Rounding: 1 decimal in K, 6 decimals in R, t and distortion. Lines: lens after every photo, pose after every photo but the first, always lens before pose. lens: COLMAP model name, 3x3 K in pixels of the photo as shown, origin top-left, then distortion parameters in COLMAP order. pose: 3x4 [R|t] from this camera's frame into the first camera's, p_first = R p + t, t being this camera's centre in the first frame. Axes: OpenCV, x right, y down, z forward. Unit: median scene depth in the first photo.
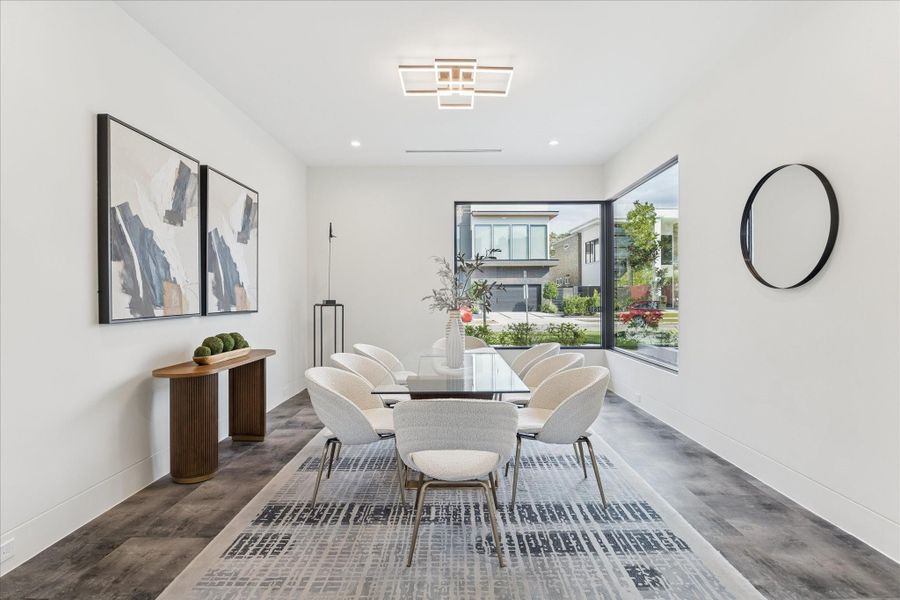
lens RADIAL K [[431.9, 0, 450.0], [0, 431.9, 300.0], [0, 0, 1]] dist [0.000379, -0.000089]
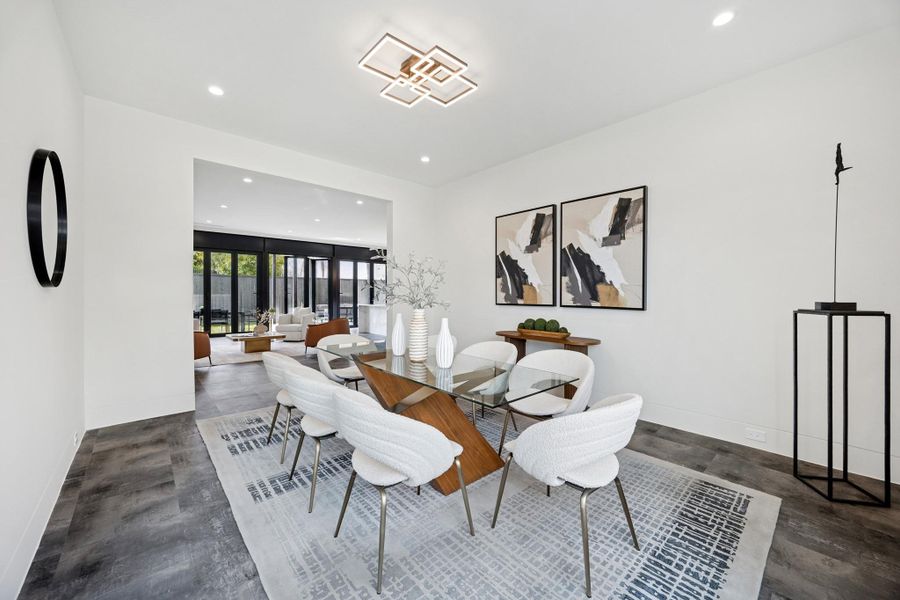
lens RADIAL K [[348.3, 0, 451.0], [0, 348.3, 292.7], [0, 0, 1]] dist [0.000226, 0.000029]
pose [[-0.734912, 0.001545, -0.678161, 0.560542], [-0.004915, 0.999959, 0.007604, -0.020344], [0.678145, 0.008921, -0.734874, 1.813448]]
